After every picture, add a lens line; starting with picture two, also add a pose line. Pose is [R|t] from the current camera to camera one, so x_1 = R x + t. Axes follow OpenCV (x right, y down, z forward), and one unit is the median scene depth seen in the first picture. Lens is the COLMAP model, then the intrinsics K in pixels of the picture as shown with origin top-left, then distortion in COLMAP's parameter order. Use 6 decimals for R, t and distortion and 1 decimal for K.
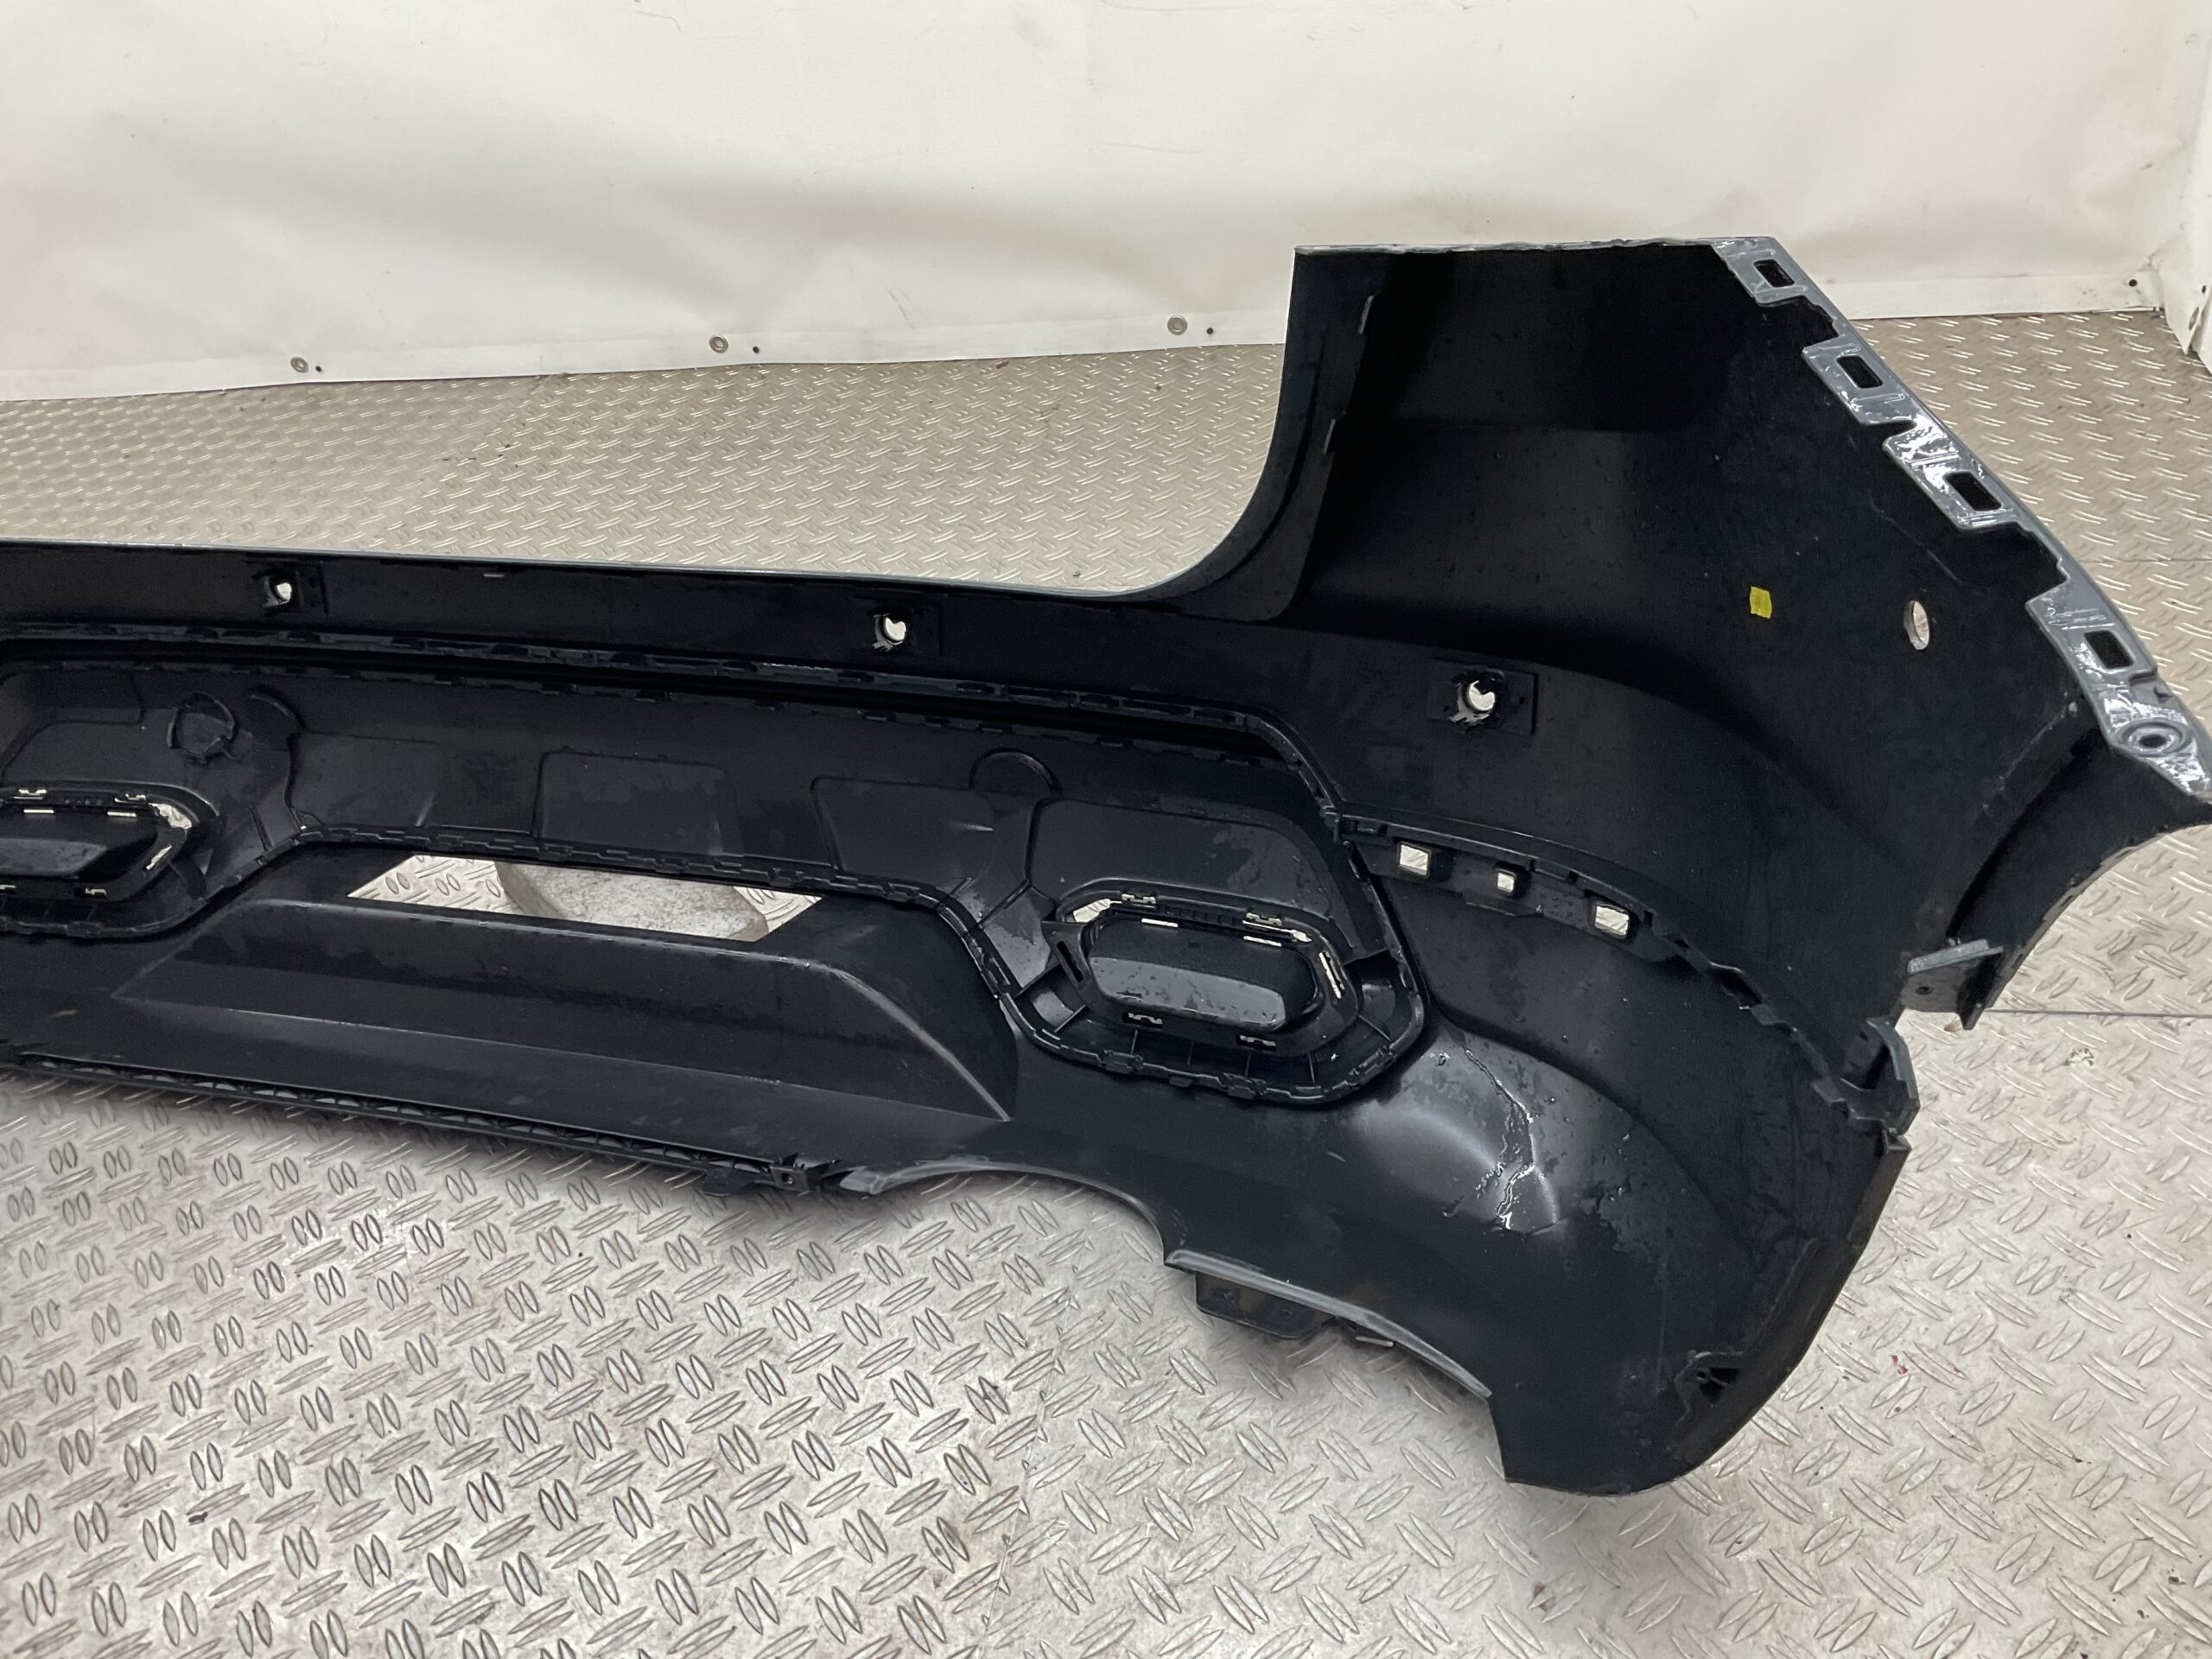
lens RADIAL K [[1850.3, 0, 1106.0], [0, 1850.3, 829.5], [0, 0, 1]] dist [0.039841, -0.055464]
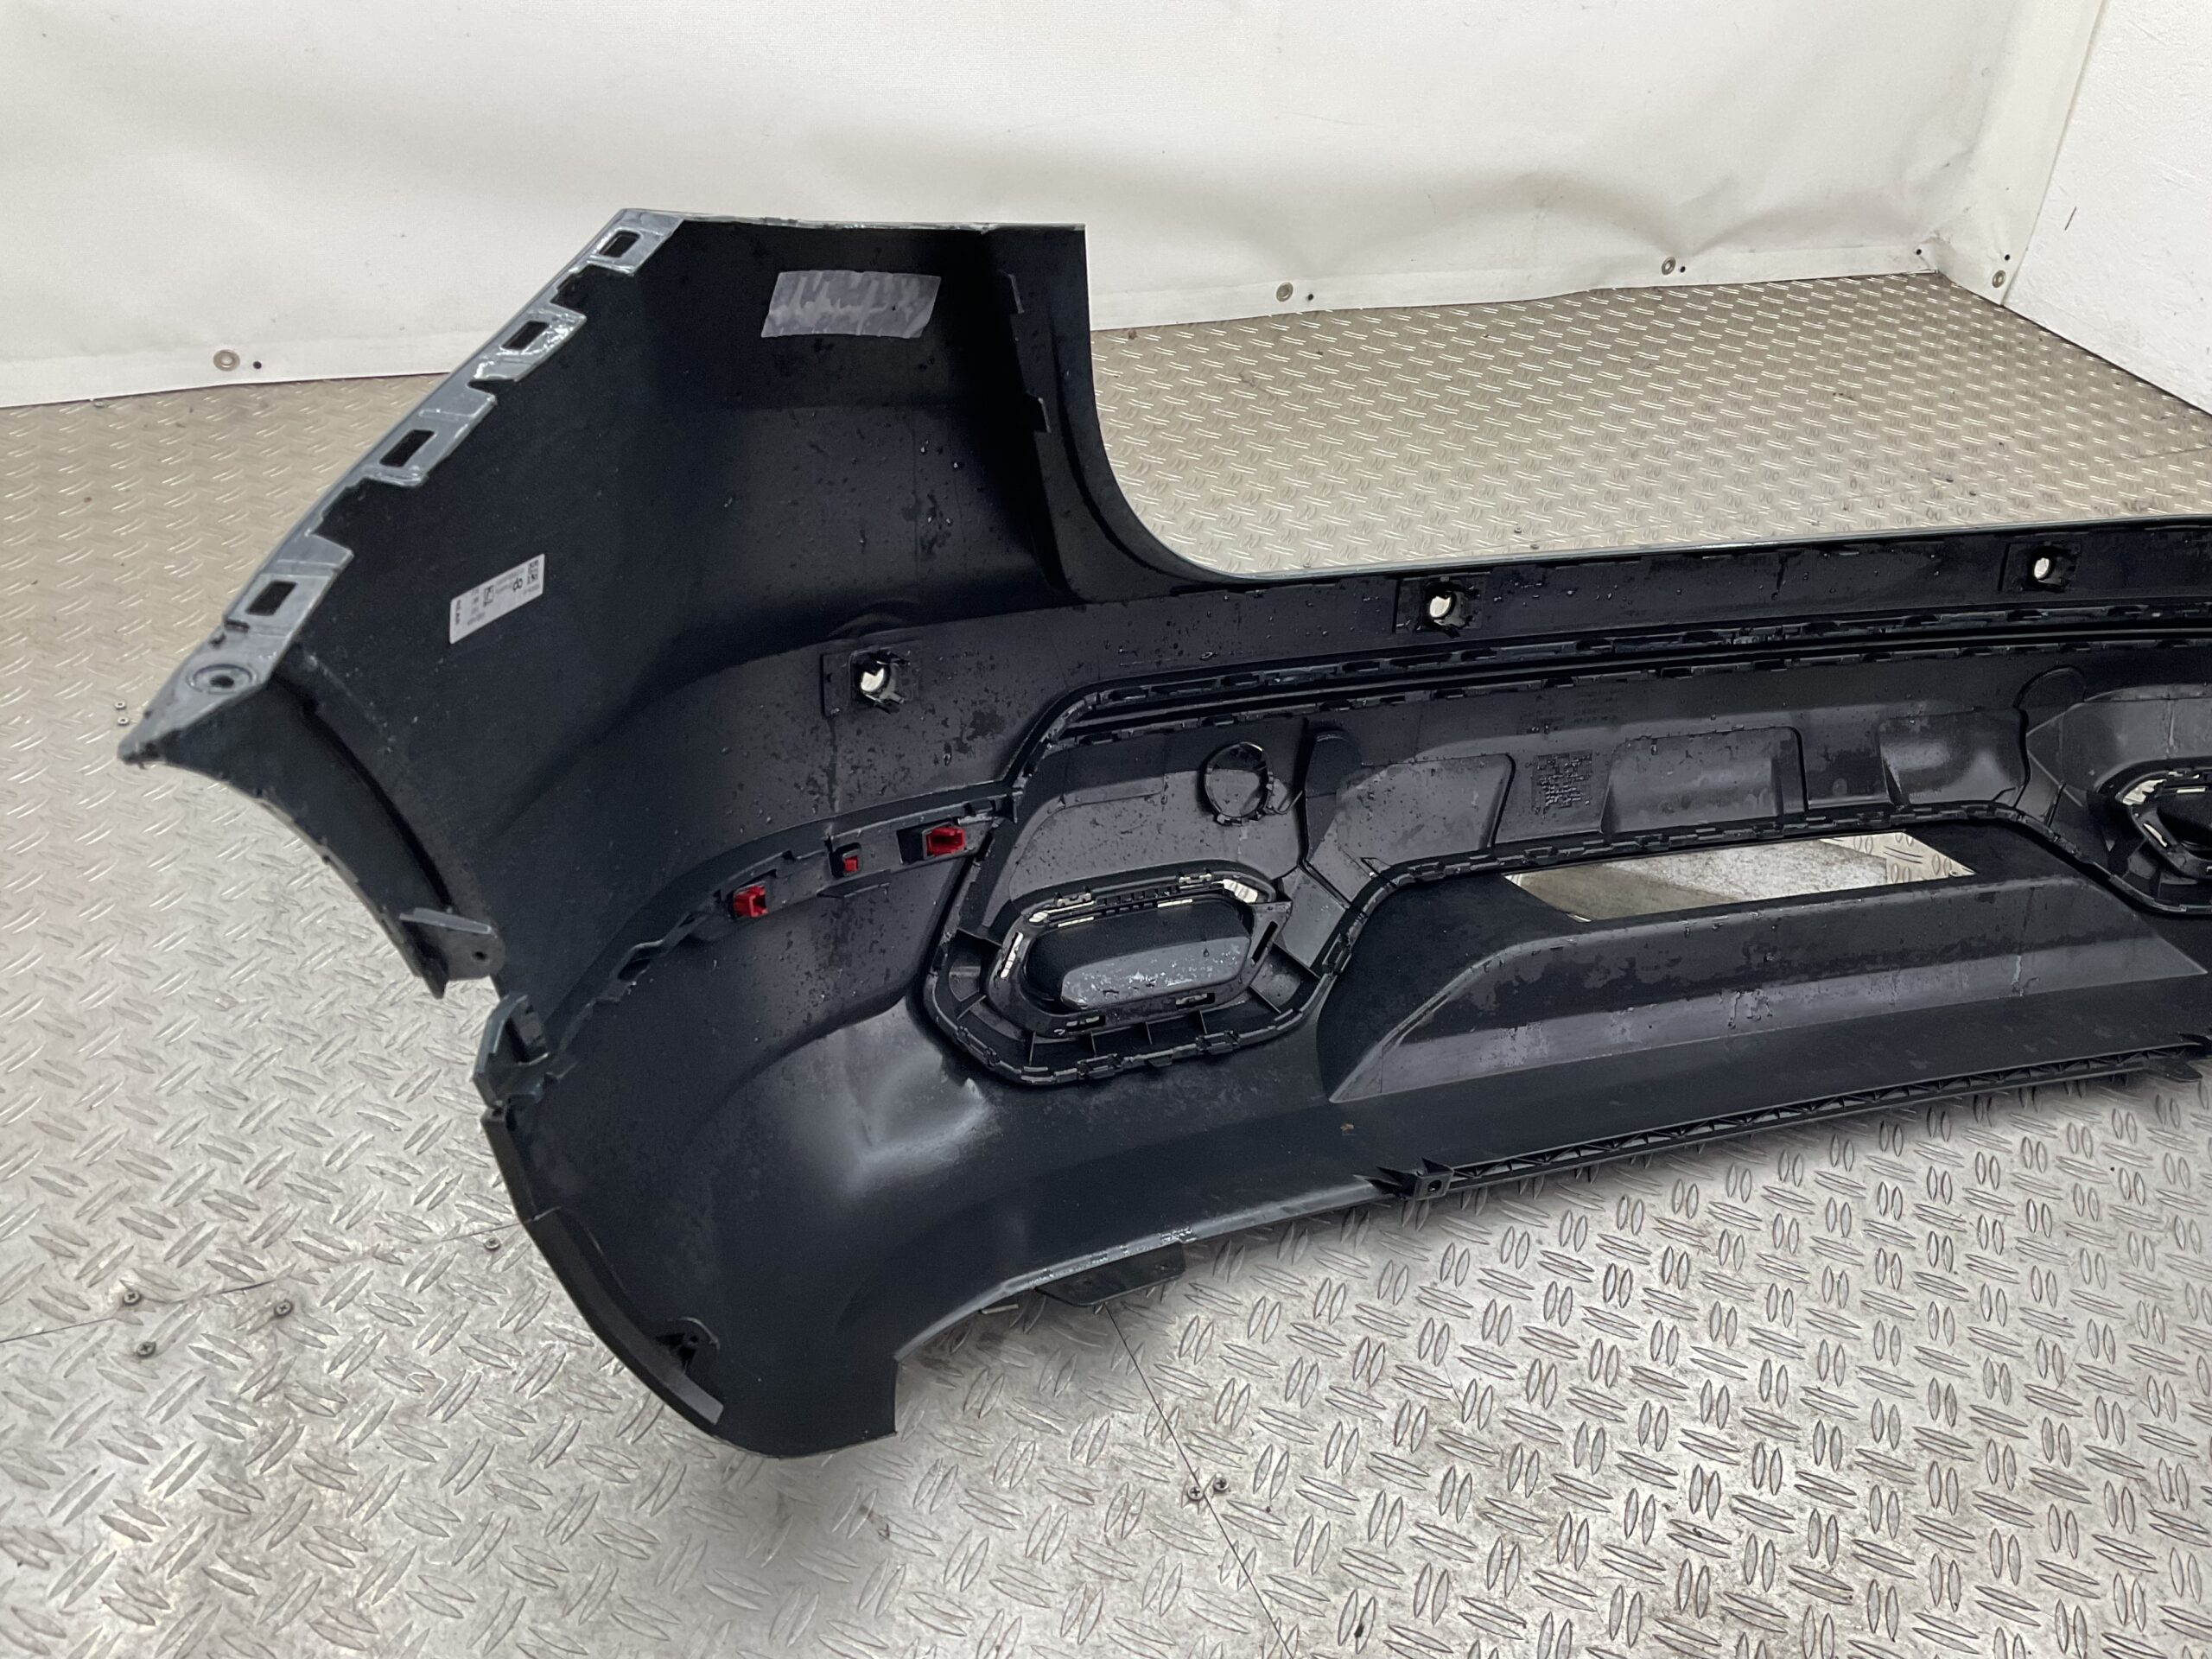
lens RADIAL K [[1850.3, 0, 1106.0], [0, 1850.3, 829.5], [0, 0, 1]] dist [0.039841, -0.055464]
pose [[0.800816, -0.177377, 0.572042, -0.755814], [0.165639, 0.983476, 0.073071, -0.079015], [-0.575550, 0.036235, 0.816963, 0.255821]]
